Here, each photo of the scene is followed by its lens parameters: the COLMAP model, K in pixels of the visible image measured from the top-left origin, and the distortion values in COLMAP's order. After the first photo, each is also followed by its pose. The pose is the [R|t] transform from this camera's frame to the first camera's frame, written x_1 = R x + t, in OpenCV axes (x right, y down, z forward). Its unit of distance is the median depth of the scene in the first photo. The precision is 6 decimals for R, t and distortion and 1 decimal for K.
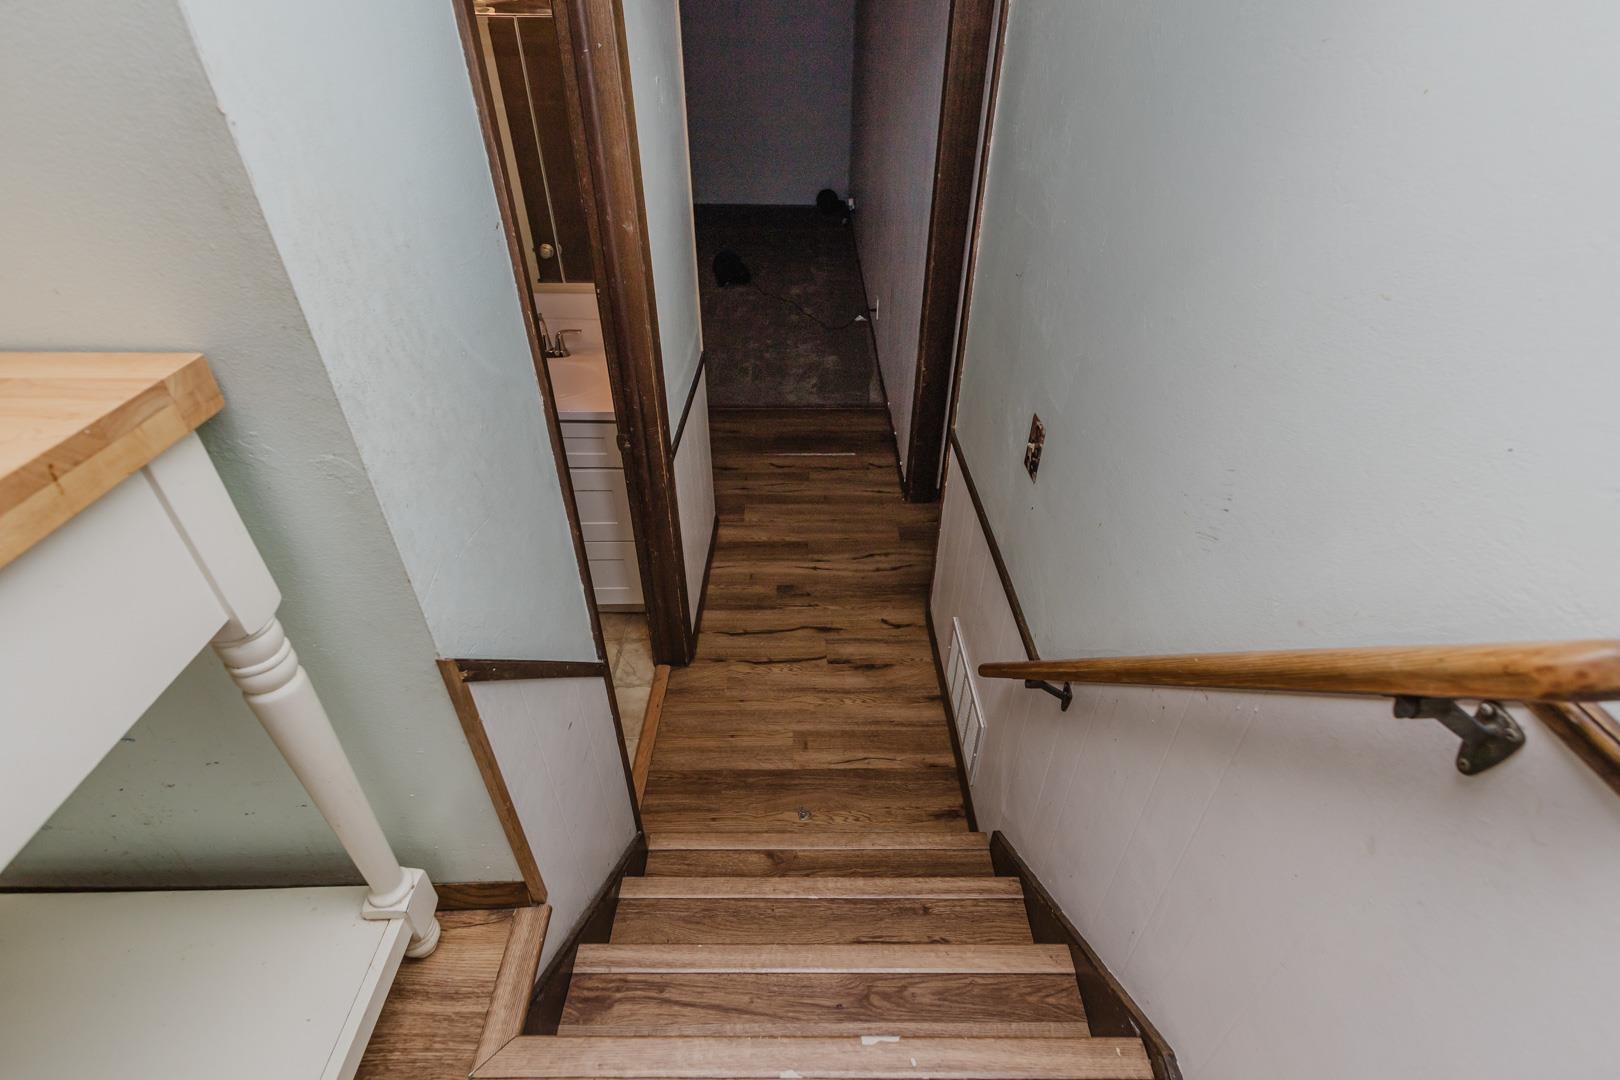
lens RADIAL K [[745.5, 0, 798.6], [0, 745.5, 545.4], [0, 0, 1]] dist [0.005112, -0.001377]
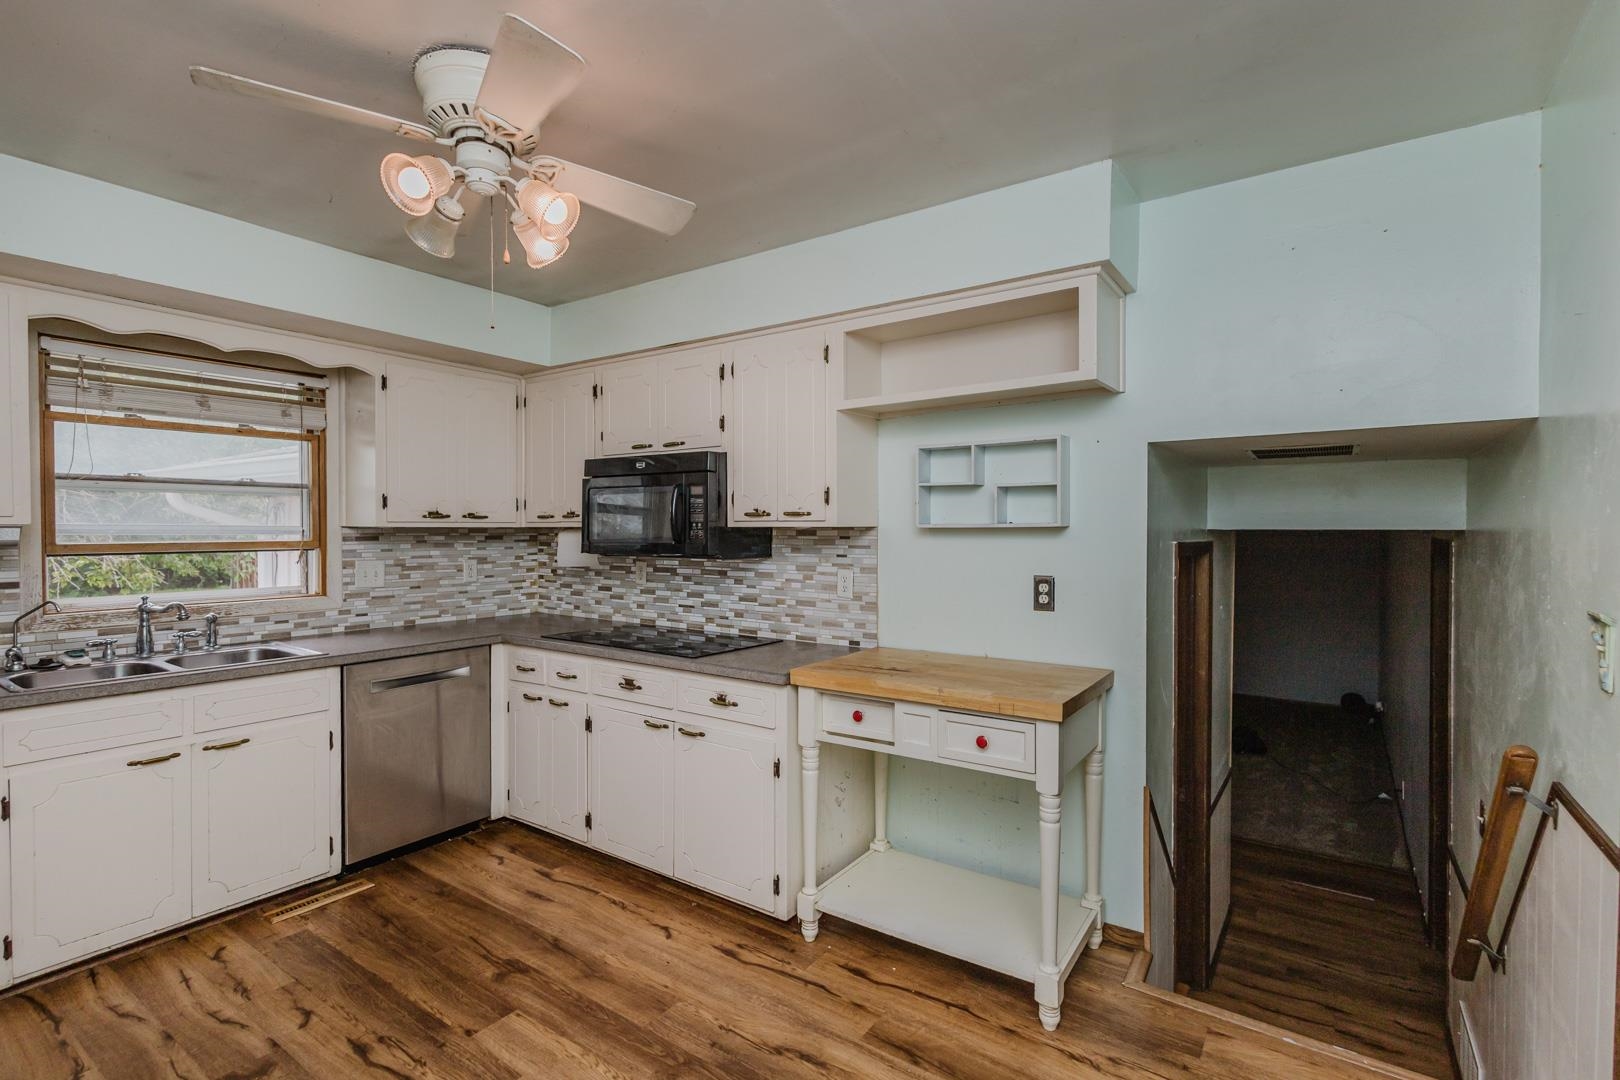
lens RADIAL K [[745.5, 0, 818.3], [0, 745.5, 545.1], [0, 0, 1]] dist [0.005112, -0.001377]
pose [[0.825665, 0.008369, -0.564098, 0.017055], [-0.332724, 0.814707, -0.474919, 0.252552], [0.455600, 0.579813, 0.675460, -0.435490]]
